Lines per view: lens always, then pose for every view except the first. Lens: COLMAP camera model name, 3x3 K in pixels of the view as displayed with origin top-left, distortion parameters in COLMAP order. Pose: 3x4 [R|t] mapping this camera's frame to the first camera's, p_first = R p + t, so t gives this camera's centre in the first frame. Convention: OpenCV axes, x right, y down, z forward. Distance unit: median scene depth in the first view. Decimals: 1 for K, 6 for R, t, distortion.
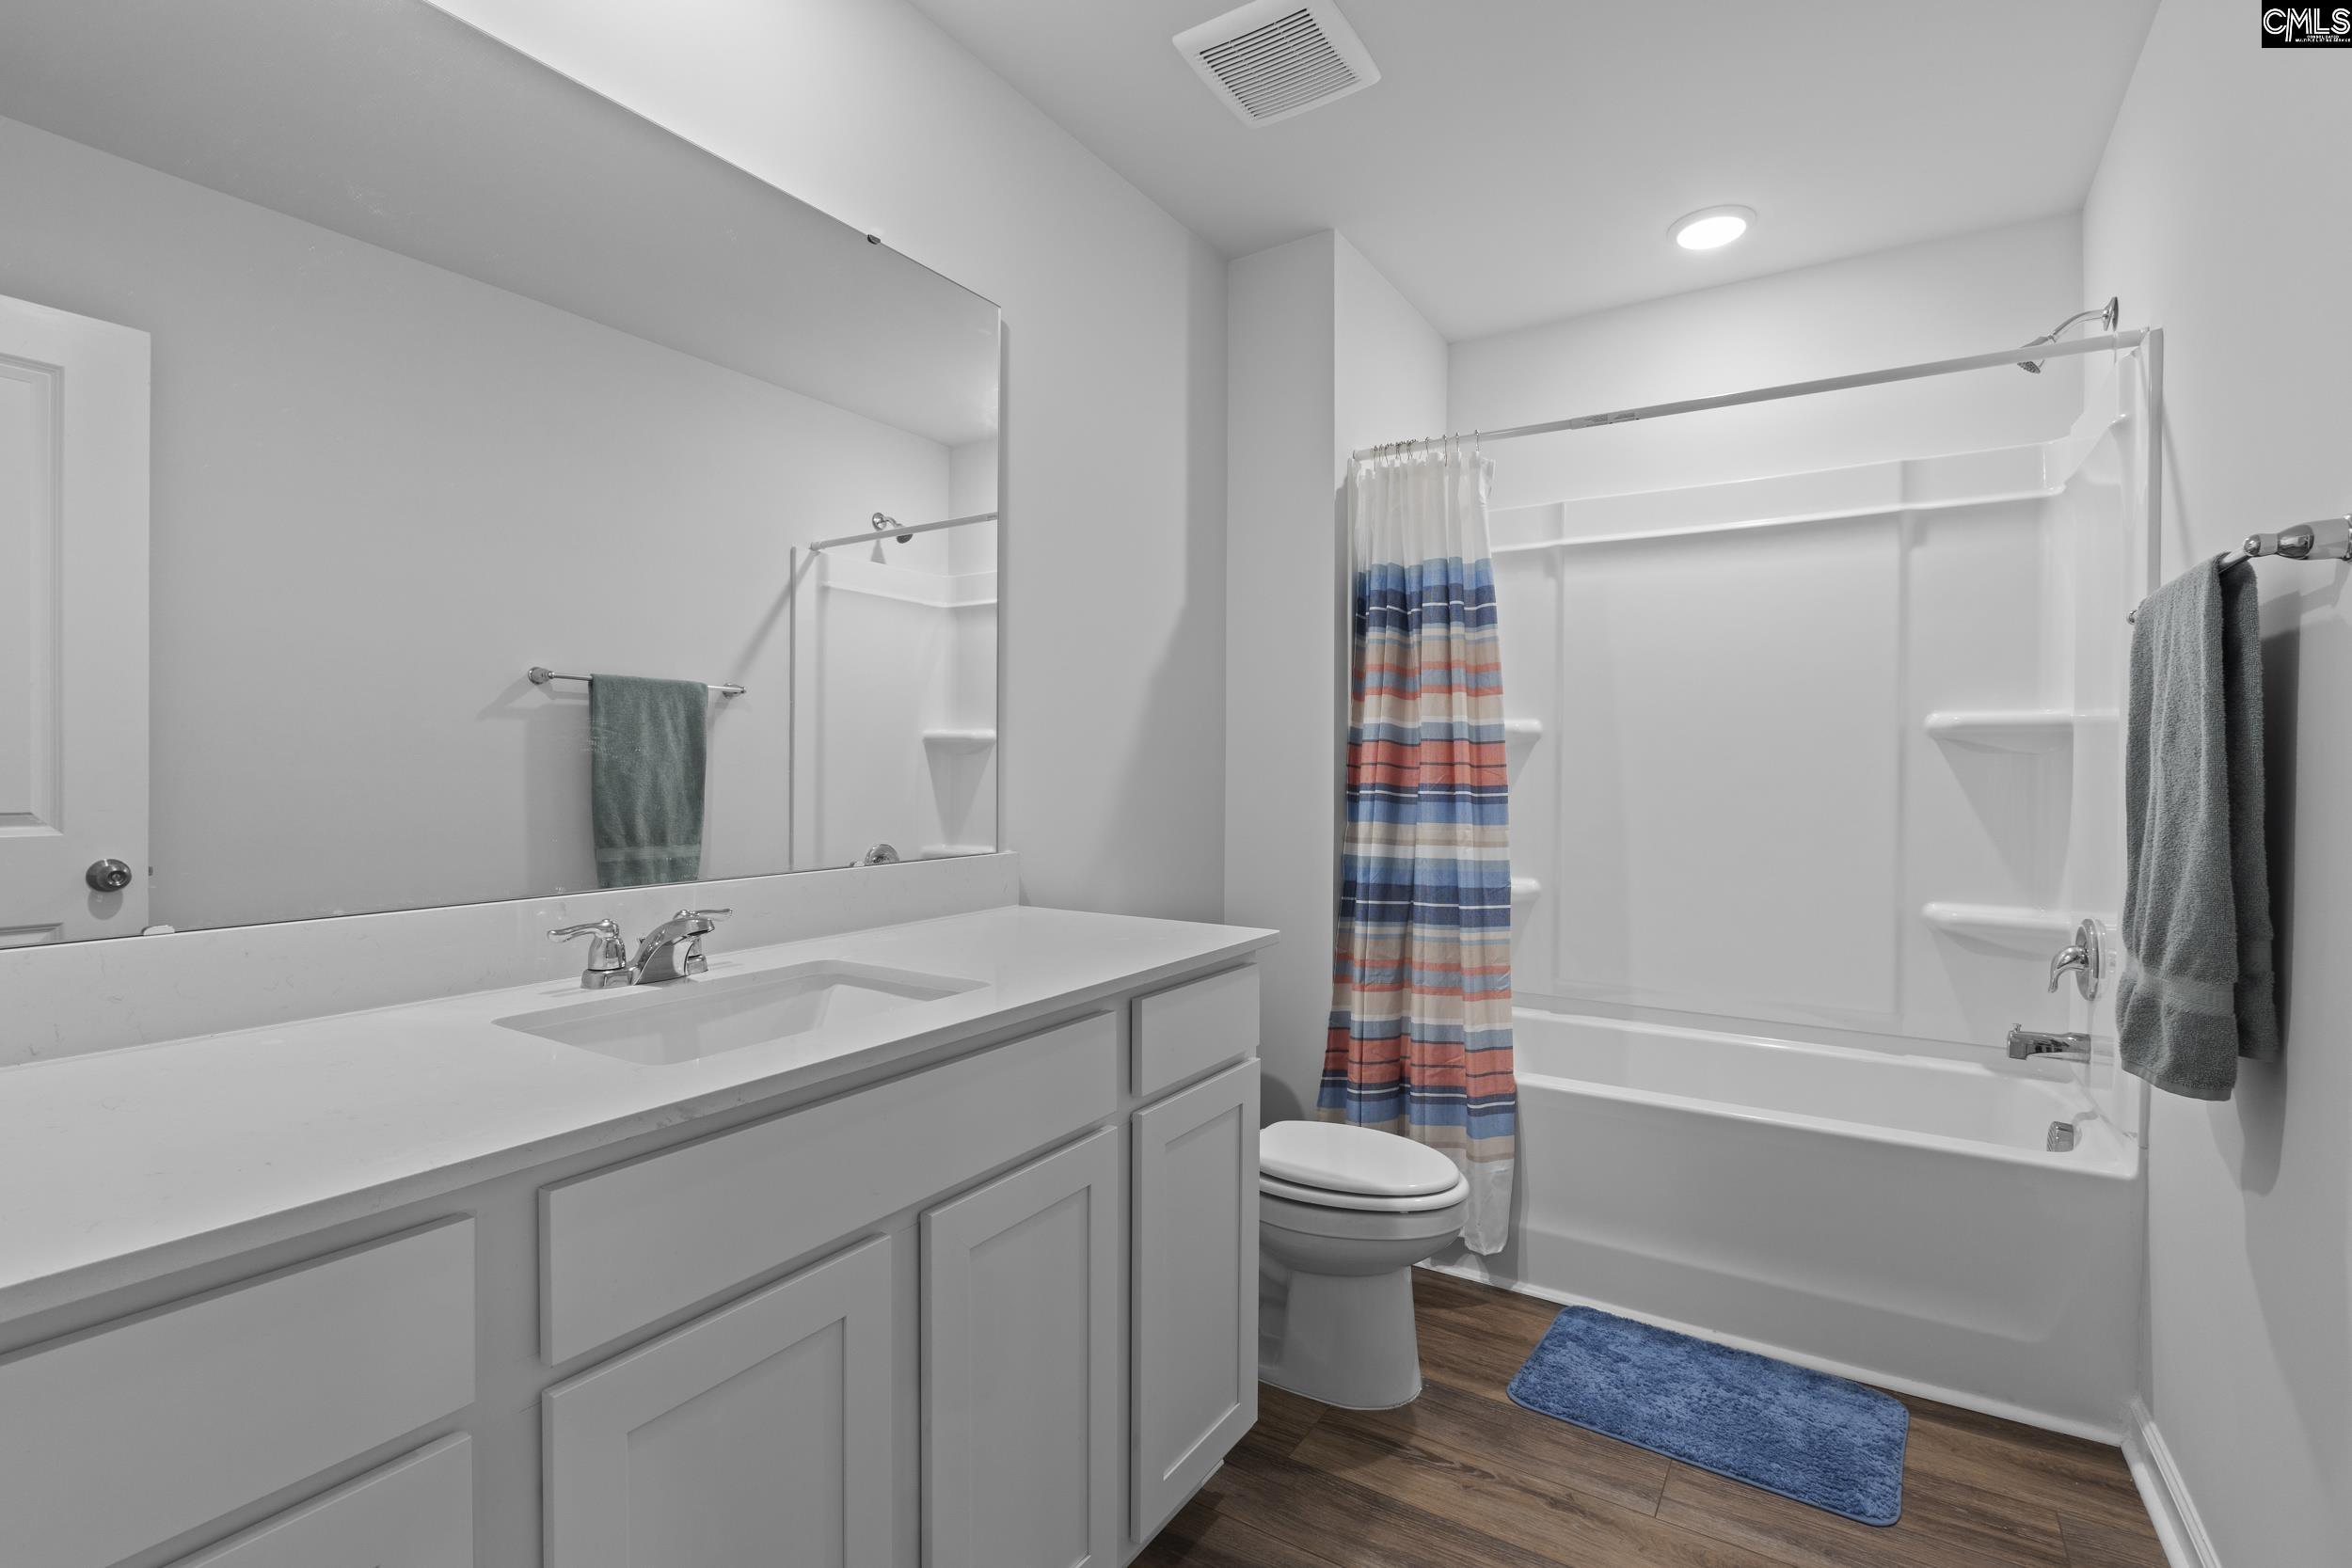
lens RADIAL K [[1091.6, 0, 1177.3], [0, 1091.6, 788.2], [0, 0, 1]] dist [0.002882, 0.000250]
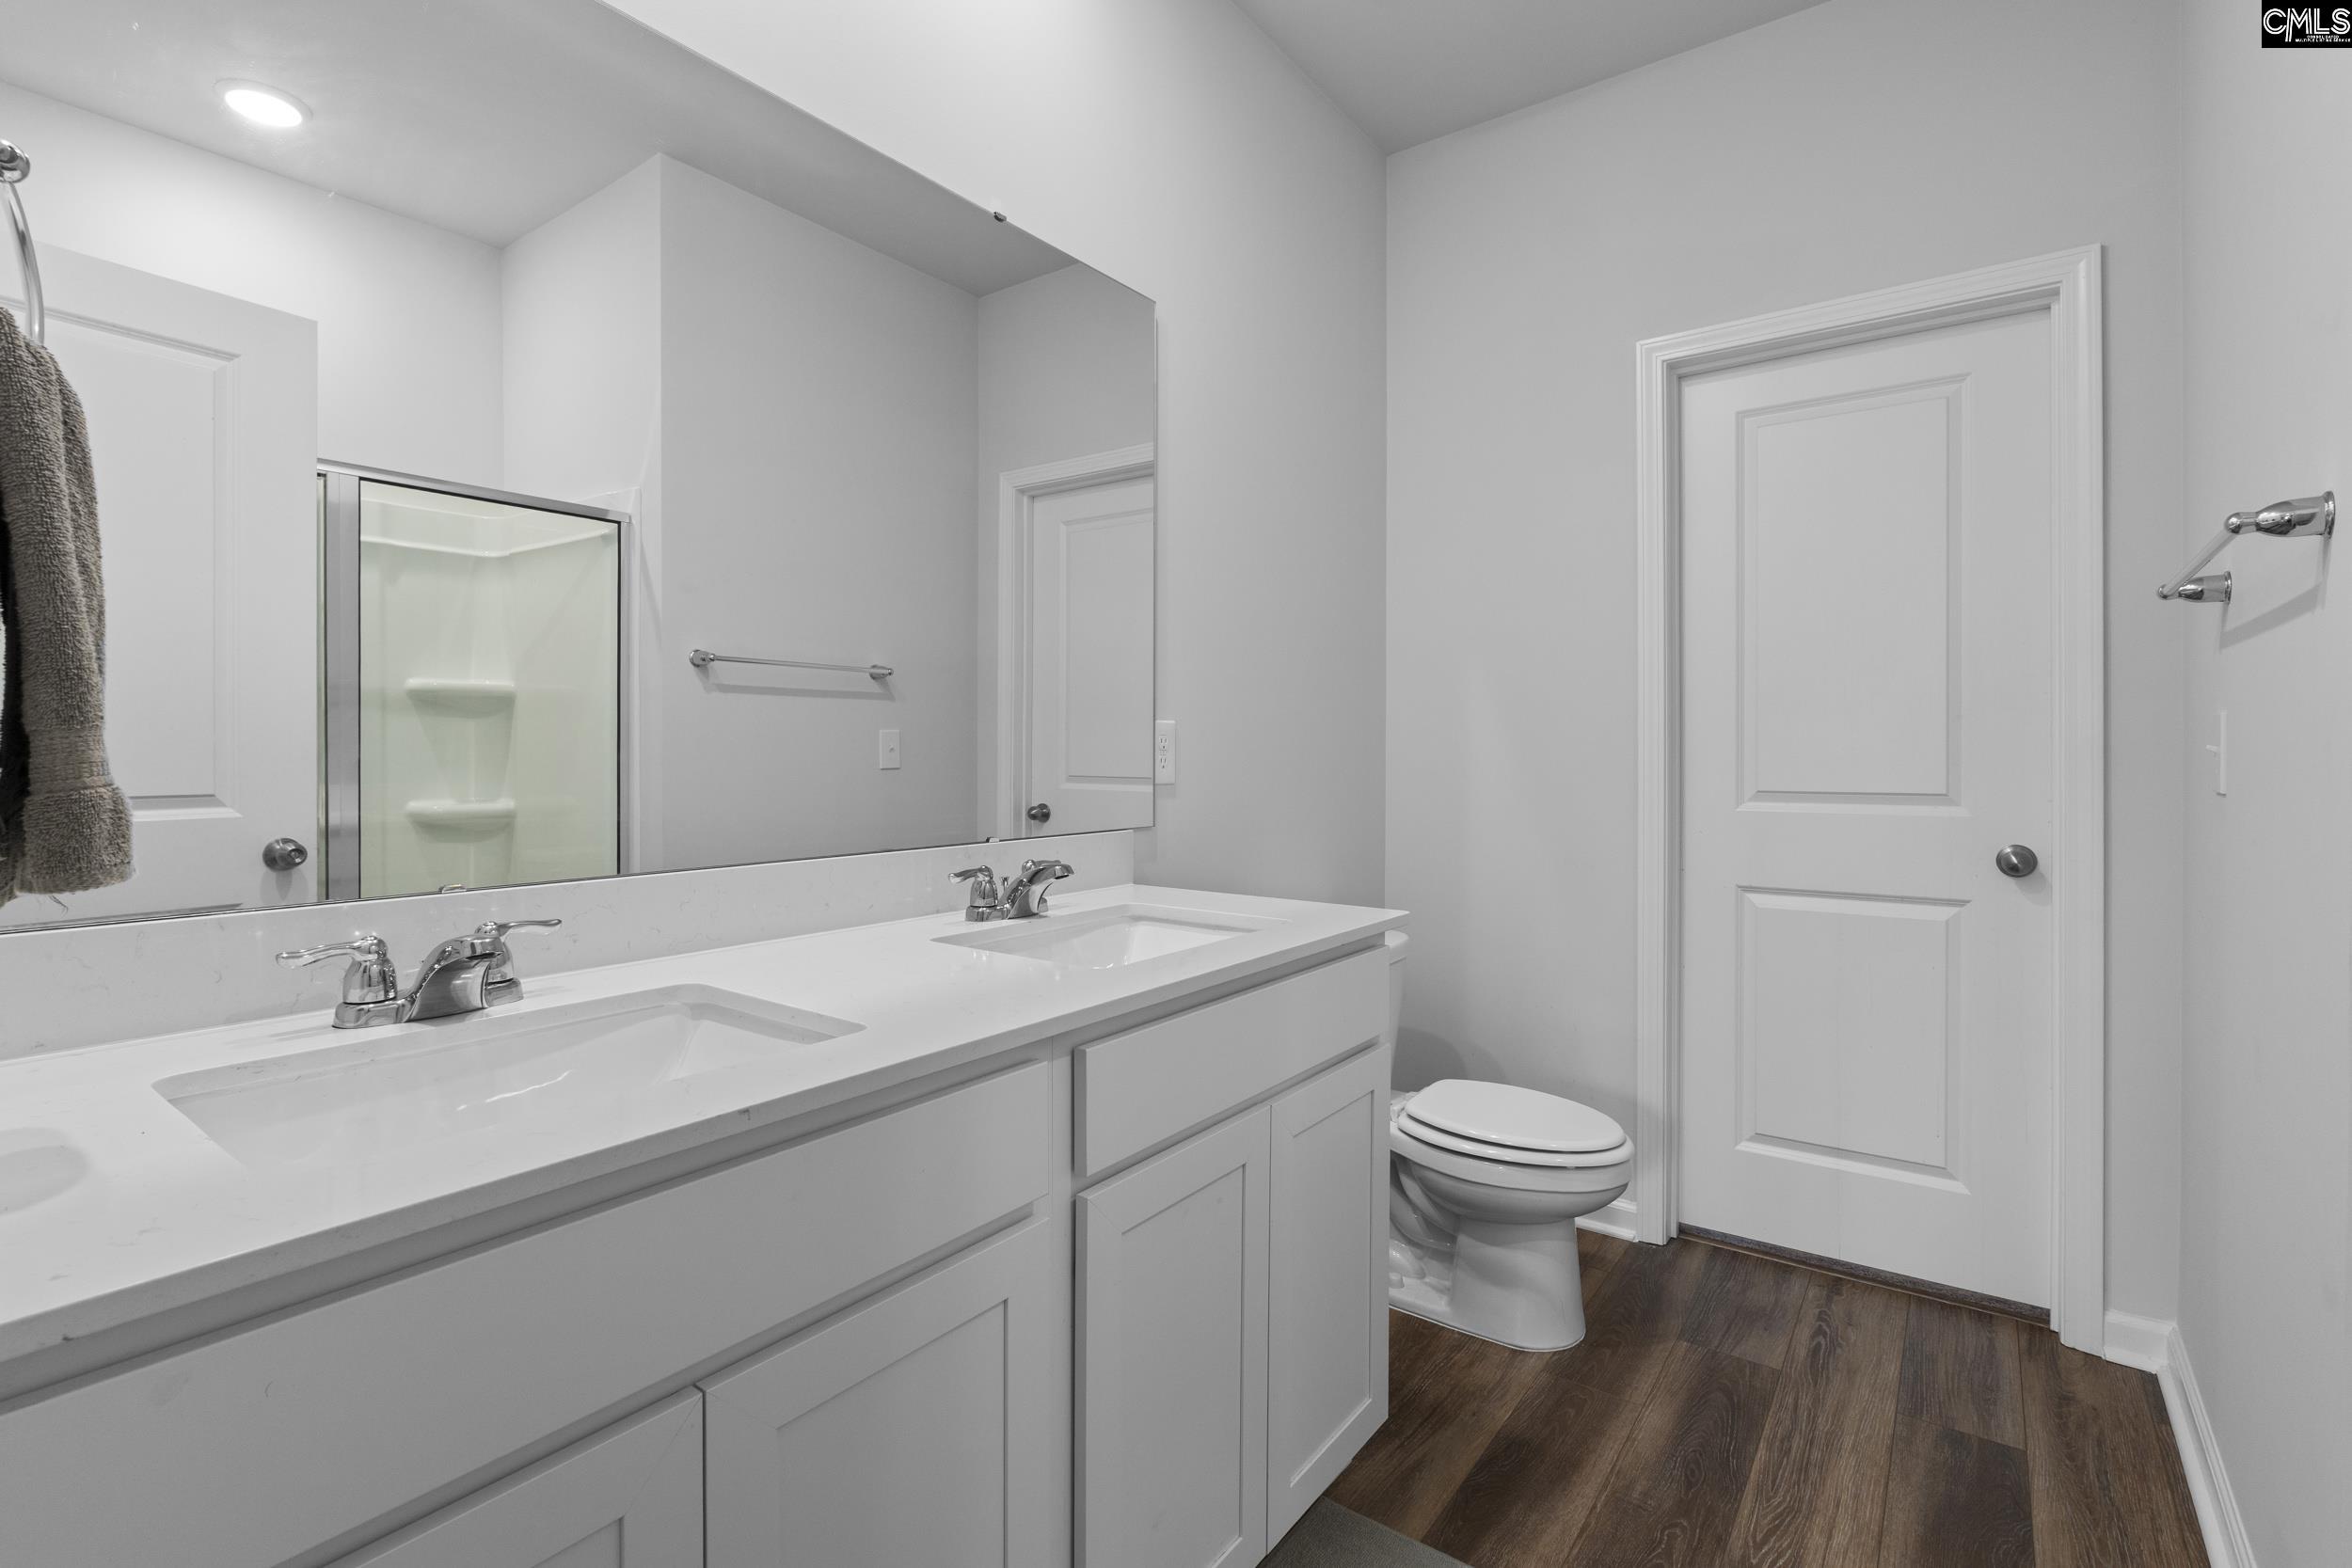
lens RADIAL K [[1091.6, 0, 1173.8], [0, 1091.6, 786.6], [0, 0, 1]] dist [0.002882, 0.000250]
pose [[0.991438, -0.007187, -0.130383, 0.125443], [0.009967, 0.999737, 0.020677, 0.003556], [0.130200, -0.021800, 0.991248, 0.278979]]
